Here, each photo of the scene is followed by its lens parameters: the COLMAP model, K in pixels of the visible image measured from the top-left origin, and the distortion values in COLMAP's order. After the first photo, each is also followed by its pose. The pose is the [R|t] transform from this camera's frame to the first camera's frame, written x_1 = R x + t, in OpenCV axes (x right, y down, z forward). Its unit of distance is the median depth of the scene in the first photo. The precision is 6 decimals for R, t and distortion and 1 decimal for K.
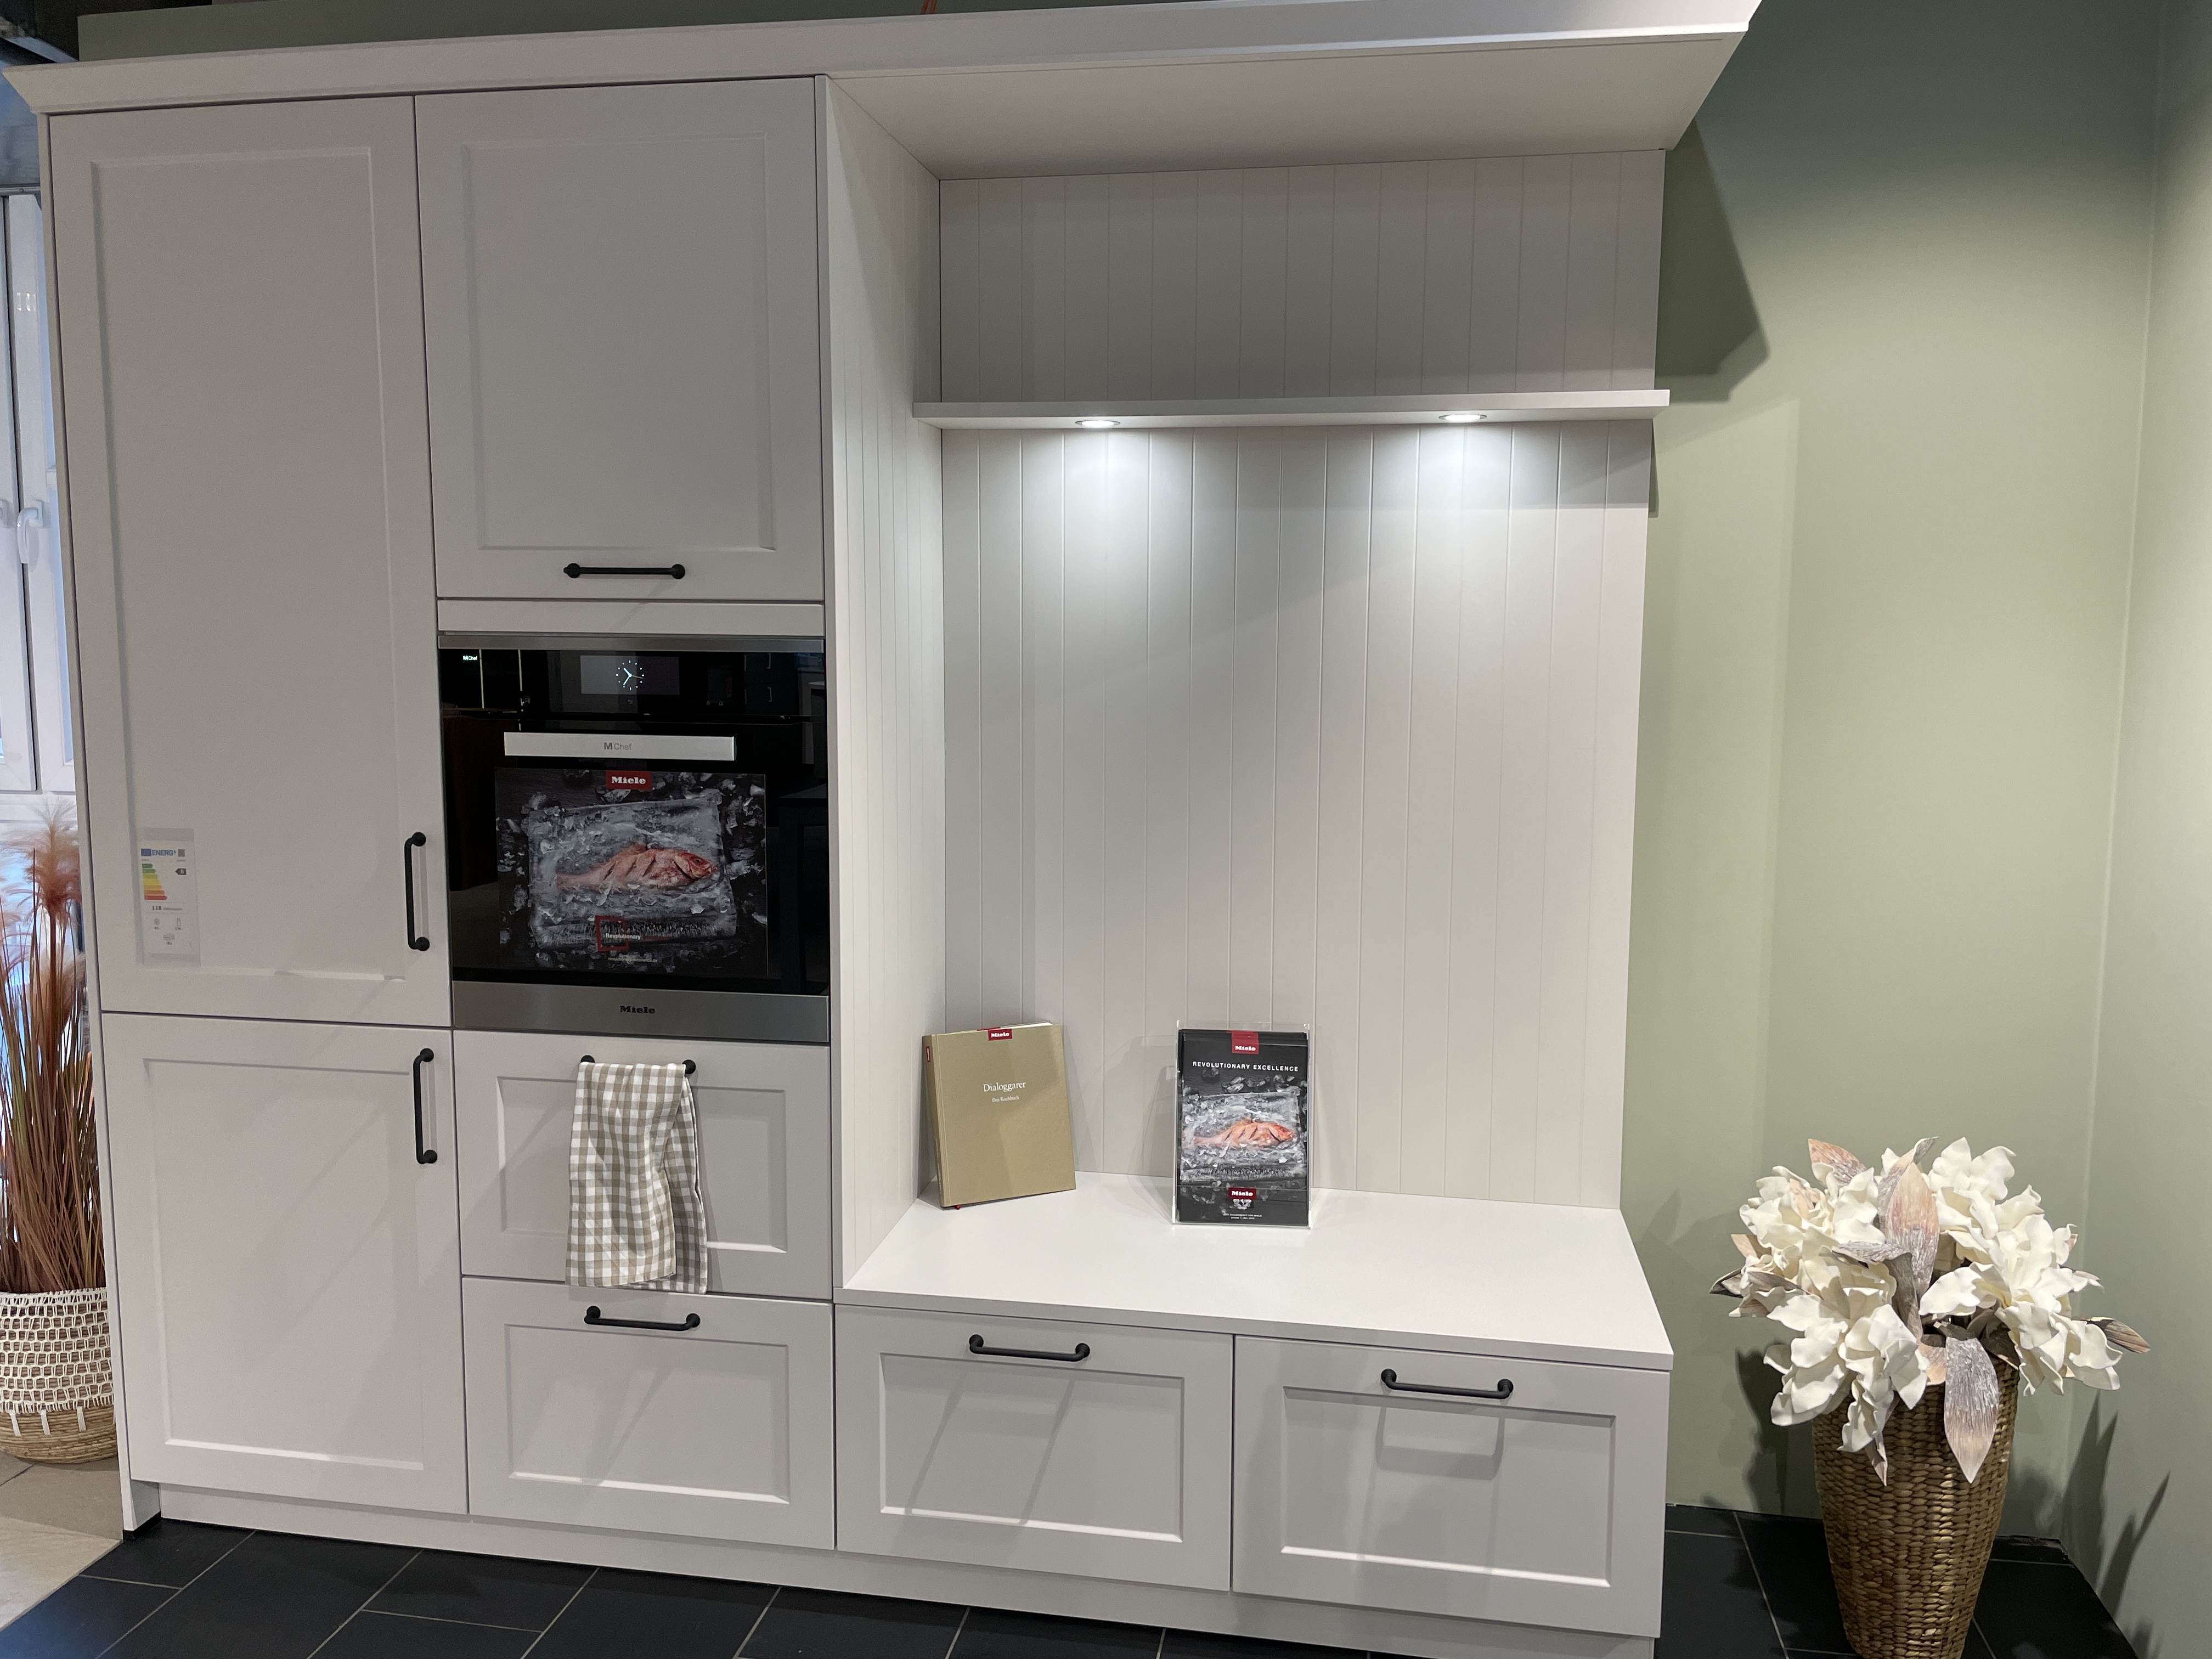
lens RADIAL K [[1665.8, 0, 1106.0], [0, 1665.8, 829.5], [0, 0, 1]] dist [0.073741, -0.125181]
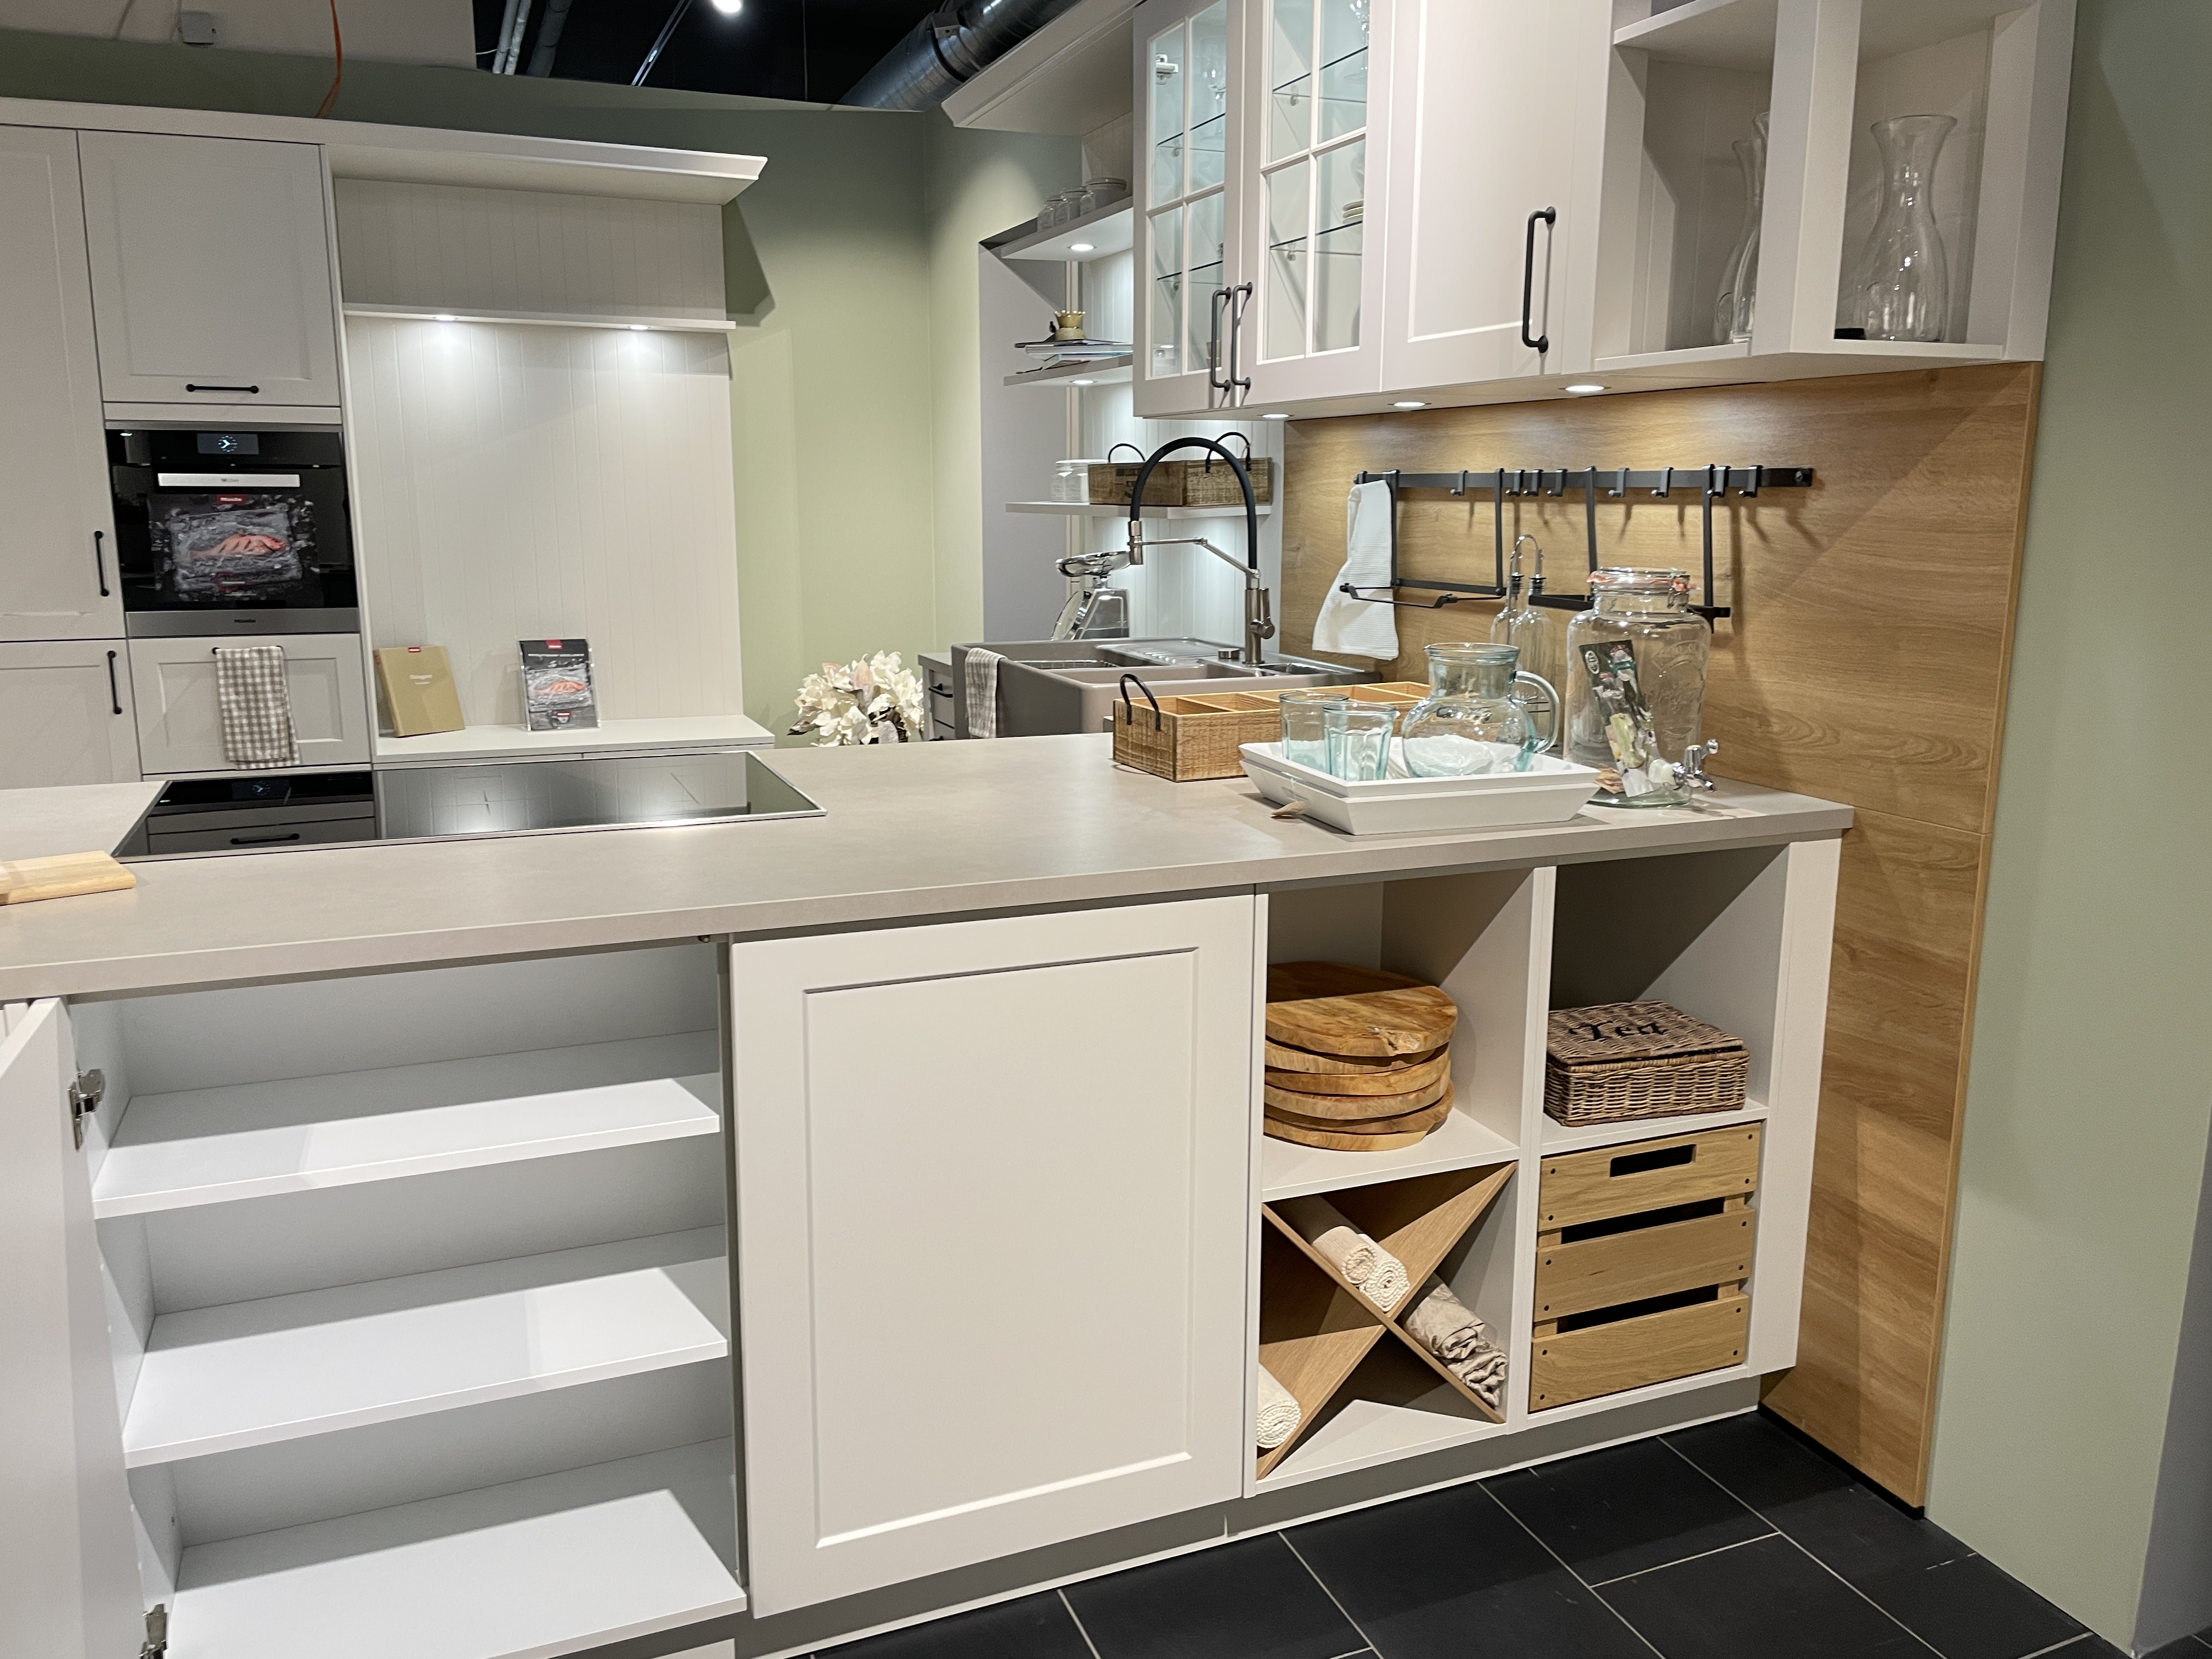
lens RADIAL K [[1665.8, 0, 1106.0], [0, 1665.8, 829.5], [0, 0, 1]] dist [0.073741, -0.125181]
pose [[0.848338, -0.104519, 0.519036, -0.476106], [0.062839, 0.993269, 0.097308, 0.222038], [-0.525712, -0.049935, 0.849196, -1.188076]]
